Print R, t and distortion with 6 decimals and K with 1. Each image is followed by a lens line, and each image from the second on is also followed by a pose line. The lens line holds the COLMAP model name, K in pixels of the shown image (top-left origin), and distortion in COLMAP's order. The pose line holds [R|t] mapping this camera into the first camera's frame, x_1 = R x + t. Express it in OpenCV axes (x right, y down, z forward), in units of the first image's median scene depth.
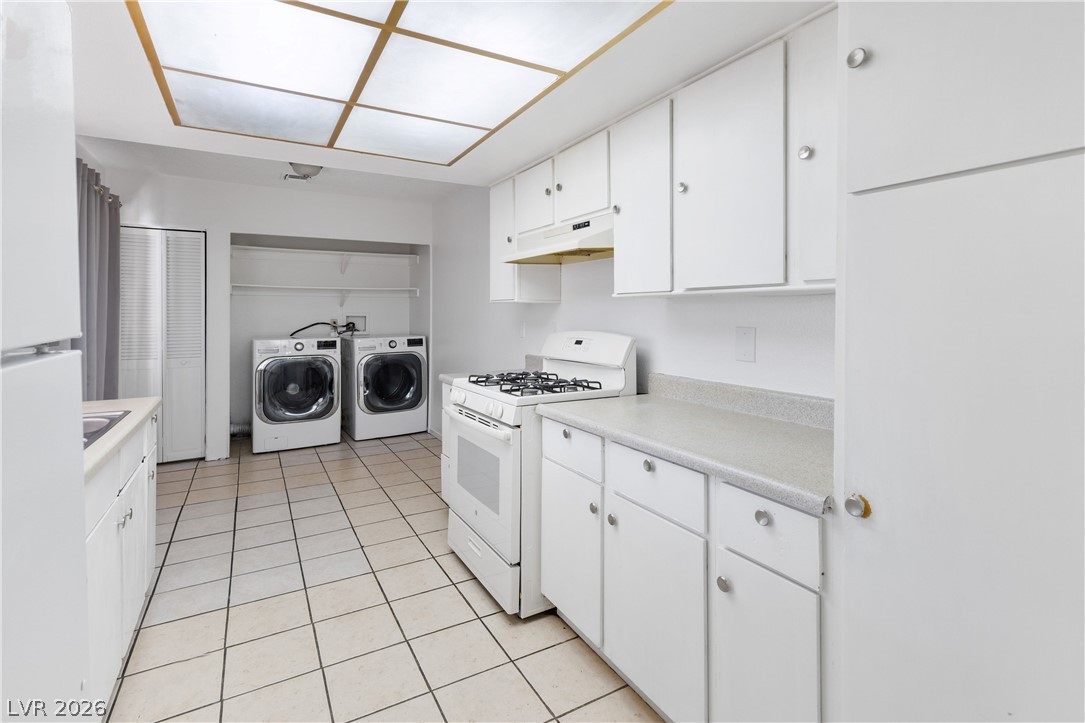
lens RADIAL K [[503.9, 0, 544.2], [0, 503.9, 309.8], [0, 0, 1]] dist [0.001872, -0.000542]
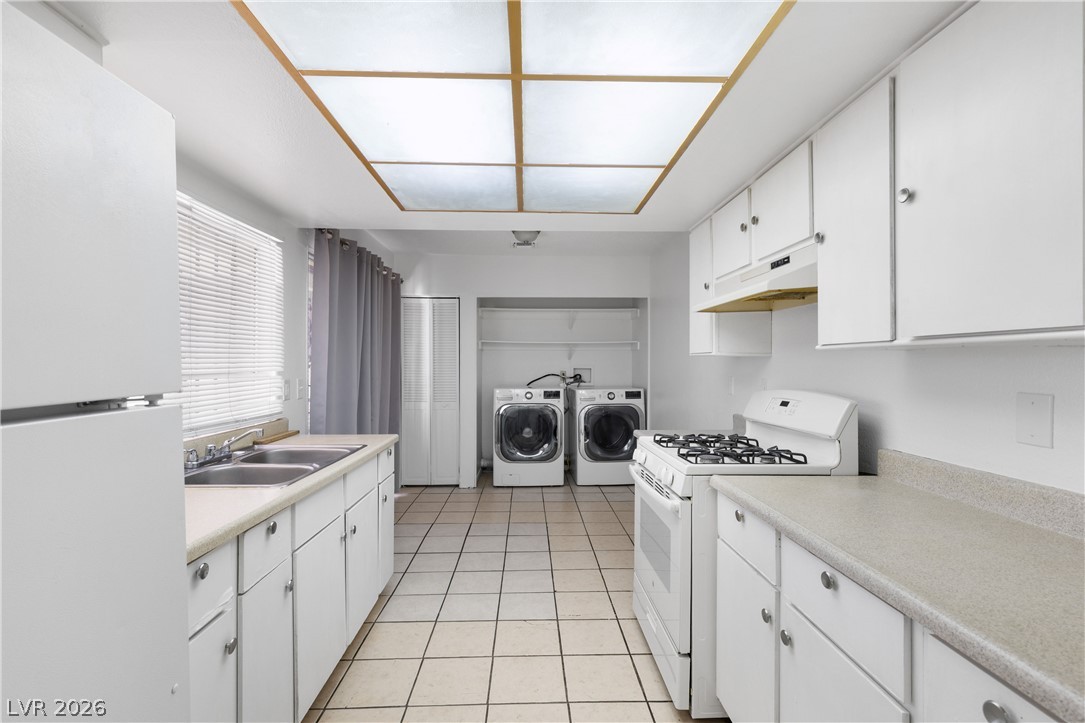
lens RADIAL K [[491.3, 0, 545.6], [0, 491.3, 361.2], [0, 0, 1]] dist [0.001117, -0.000392]
pose [[0.884353, 0.000475, -0.466819, 0.097661], [-0.000700, 1.000000, -0.000309, -0.005127], [0.466818, 0.000600, 0.884353, 0.096952]]
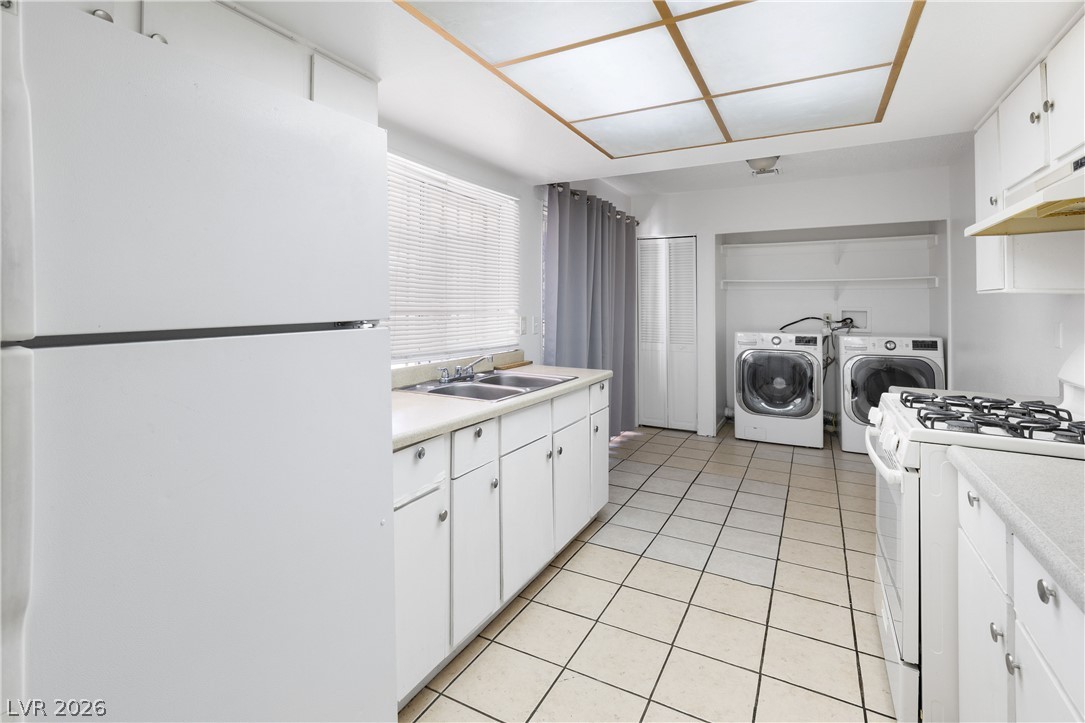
lens RADIAL K [[508.5, 0, 538.1], [0, 508.5, 295.7], [0, 0, 1]] dist [0.001130, -0.000654]
pose [[0.524154, -0.010515, -0.851559, 0.215215], [-0.002715, 0.999898, -0.014018, -0.000435], [0.851619, 0.009659, 0.524072, 0.134177]]
